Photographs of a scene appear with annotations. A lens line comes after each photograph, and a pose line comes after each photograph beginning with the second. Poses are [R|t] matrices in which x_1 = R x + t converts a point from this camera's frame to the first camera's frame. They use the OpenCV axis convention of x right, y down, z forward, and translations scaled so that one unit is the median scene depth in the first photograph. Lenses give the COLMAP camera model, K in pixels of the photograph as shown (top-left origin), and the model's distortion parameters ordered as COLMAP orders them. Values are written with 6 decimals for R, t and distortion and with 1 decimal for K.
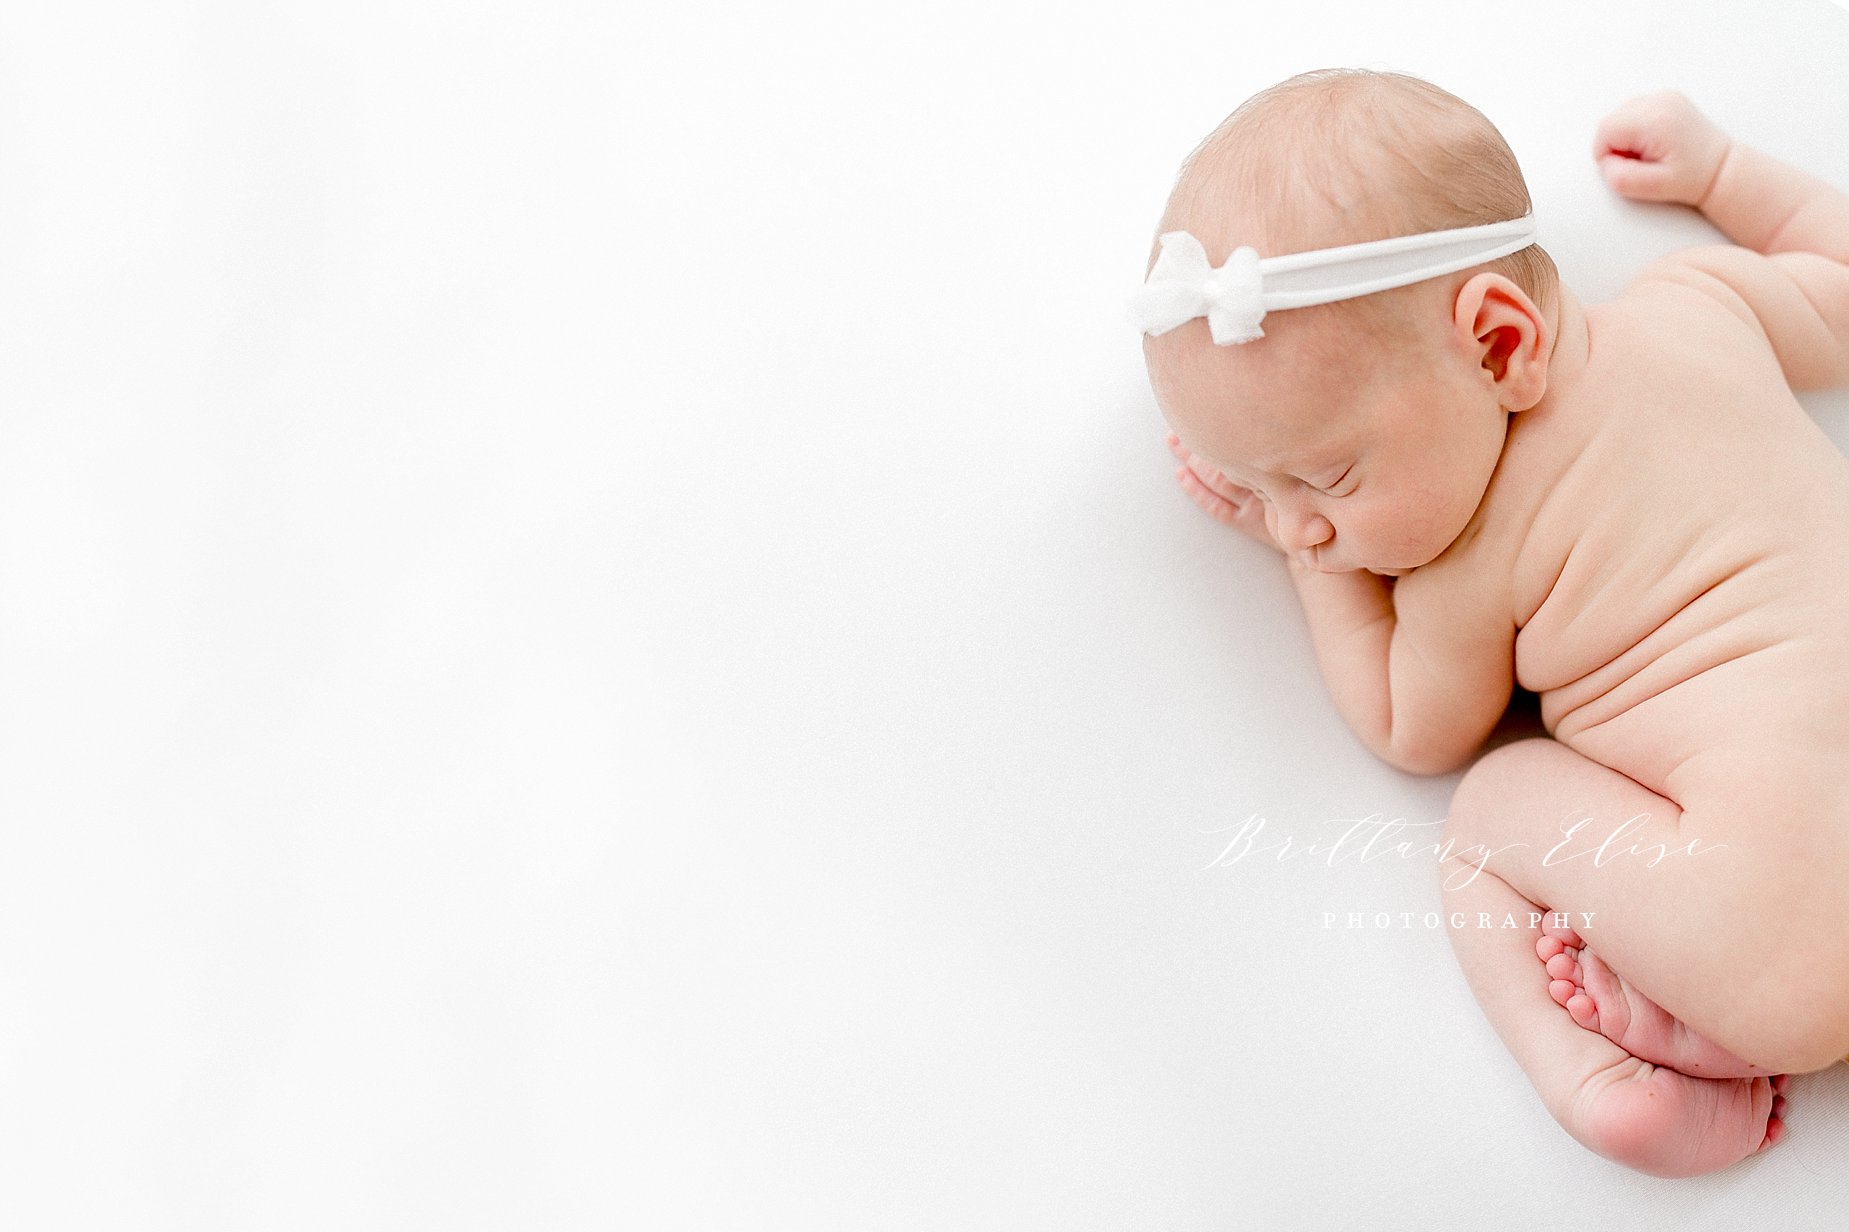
lens RADIAL K [[1849.7, 0, 922.9], [0, 1849.7, 615.6], [0, 0, 1]] dist [0.011038, 0.000000]
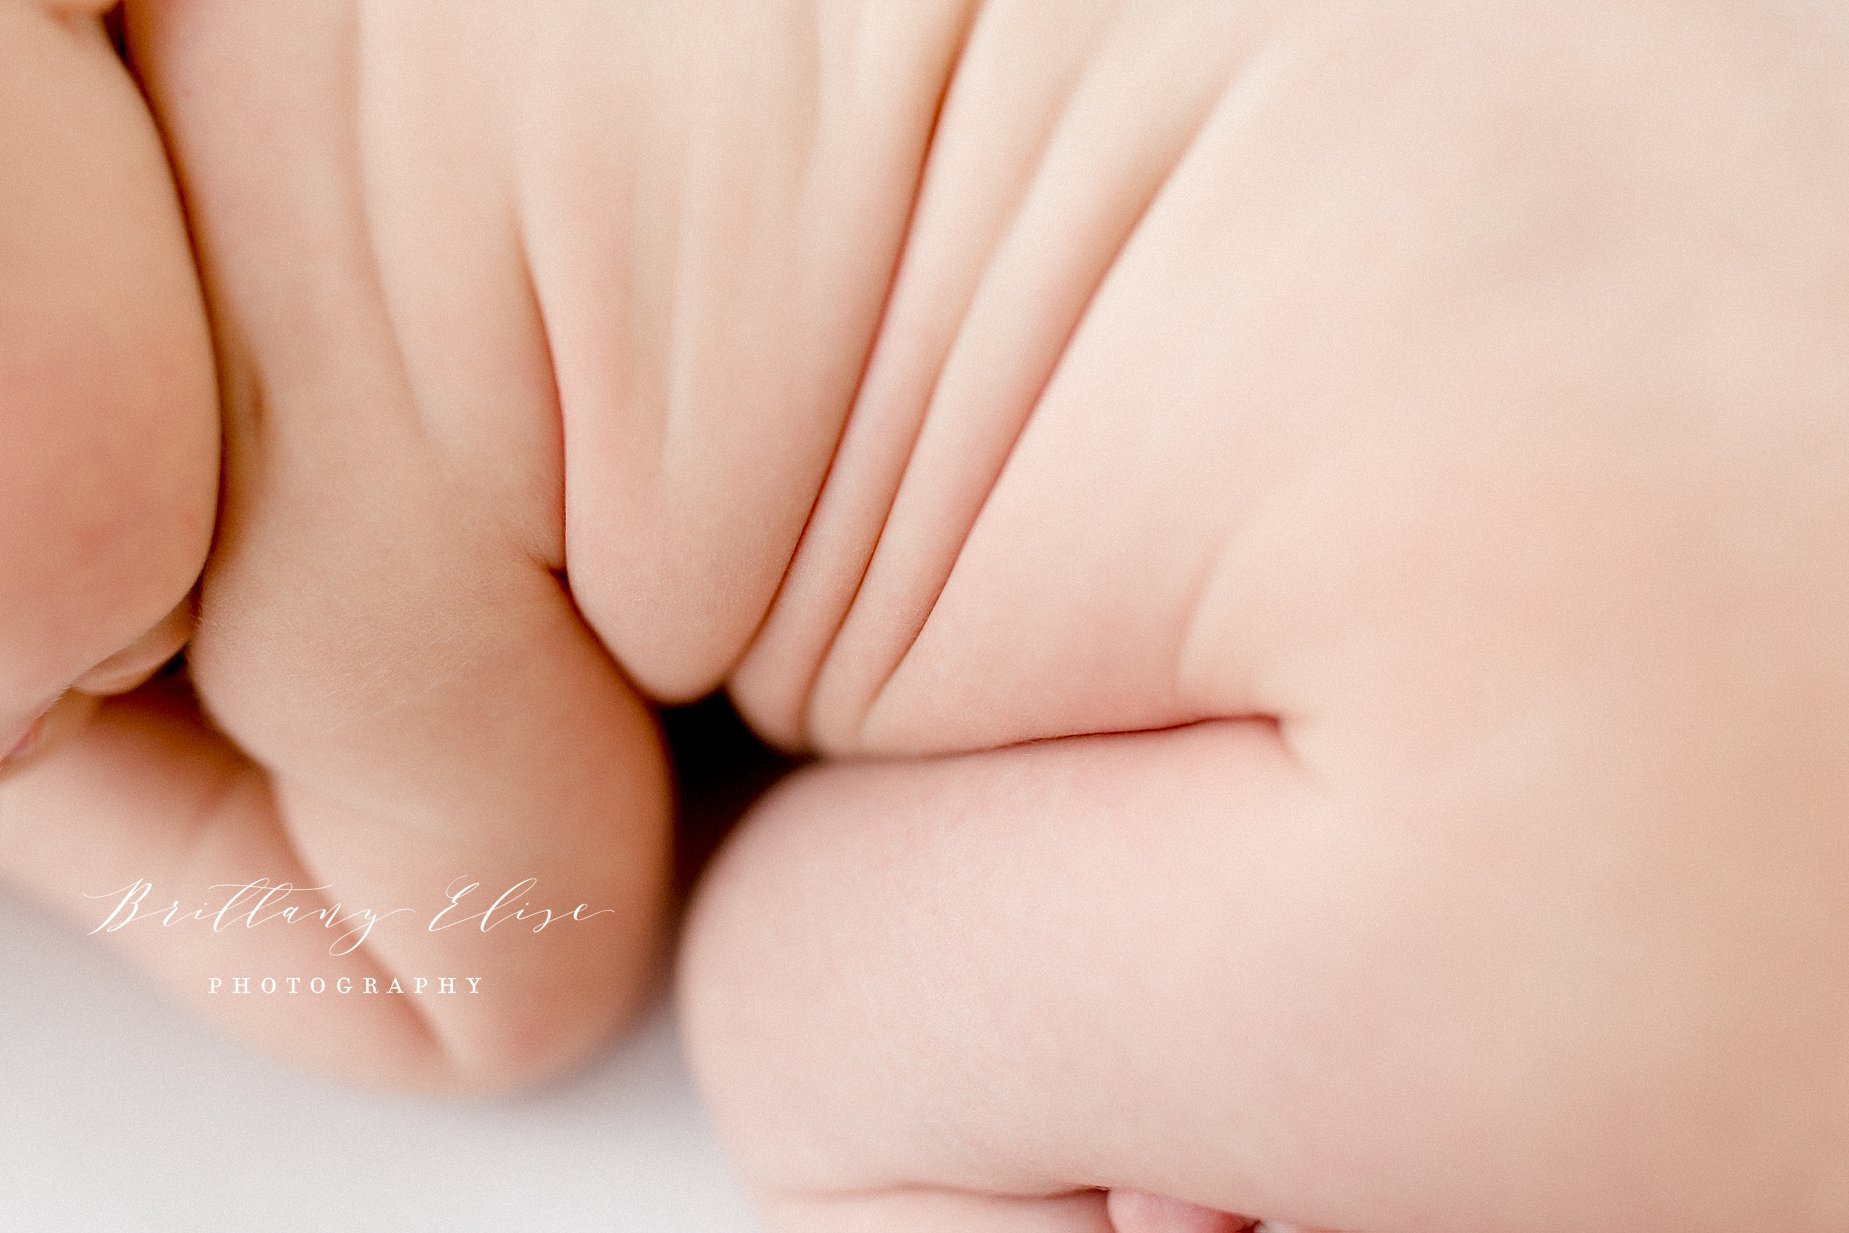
lens RADIAL K [[1849.7, 0, 924.5], [0, 1849.7, 617.4], [0, 0, 1]] dist [0.011038, 0.000000]
pose [[0.687548, -0.583874, 0.431705, 0.222093], [0.592260, 0.794890, 0.131823, 0.010151], [-0.420126, 0.165047, 0.892330, 0.688113]]
